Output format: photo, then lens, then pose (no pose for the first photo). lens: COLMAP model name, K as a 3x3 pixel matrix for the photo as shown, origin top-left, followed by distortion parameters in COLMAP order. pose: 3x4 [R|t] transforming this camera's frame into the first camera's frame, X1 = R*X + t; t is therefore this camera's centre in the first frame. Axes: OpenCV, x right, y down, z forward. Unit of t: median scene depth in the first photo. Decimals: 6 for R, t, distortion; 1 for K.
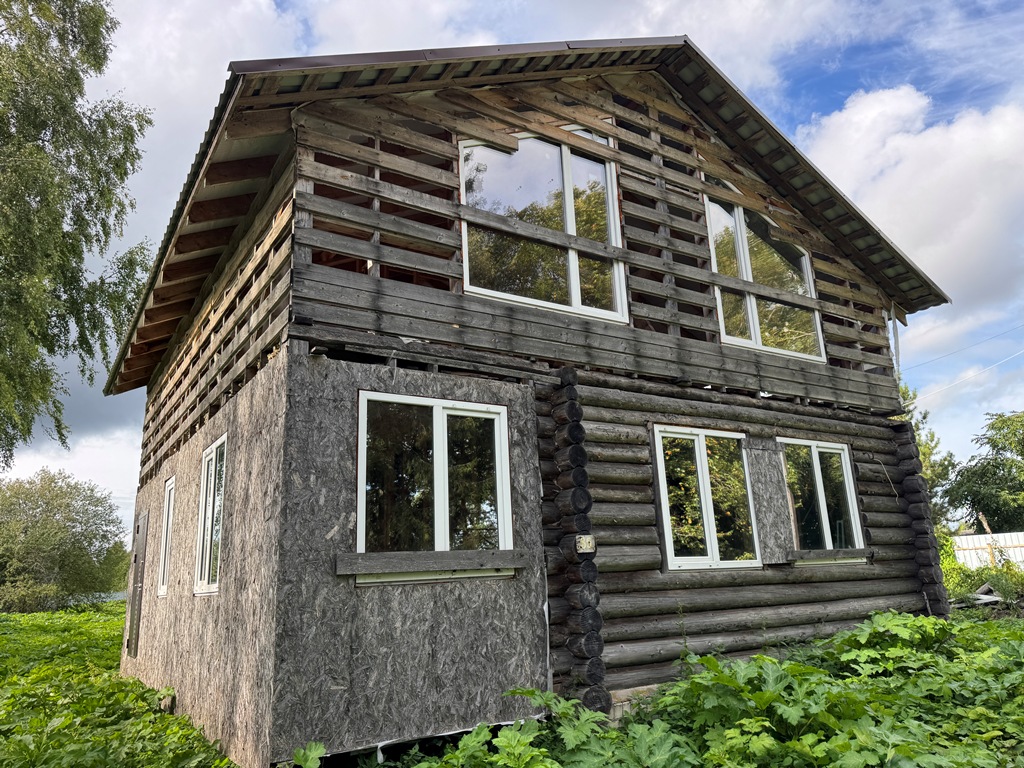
lens RADIAL K [[705.3, 0, 511.1], [0, 705.3, 390.1], [0, 0, 1]] dist [0.044975, -0.049352]
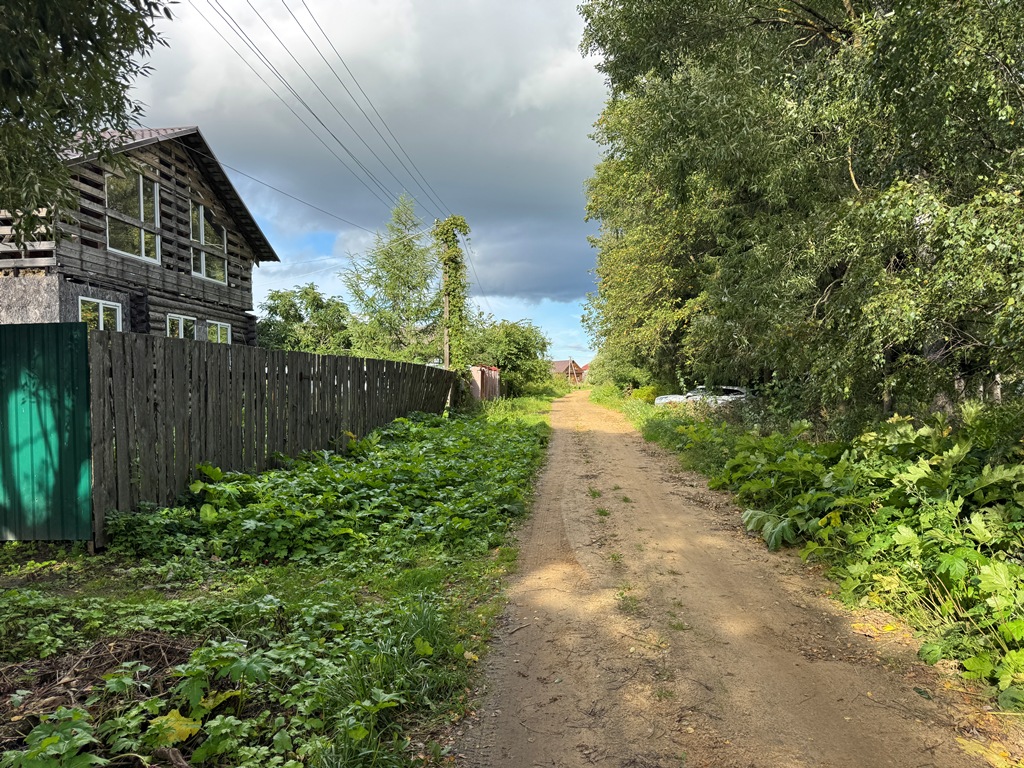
lens RADIAL K [[705.3, 0, 519.5], [0, 705.3, 389.5], [0, 0, 1]] dist [0.044975, -0.049352]
pose [[0.574131, 0.022865, 0.818444, -0.967042], [-0.212417, 0.969543, 0.121923, -0.221539], [-0.790729, -0.243851, 0.561502, -1.186791]]
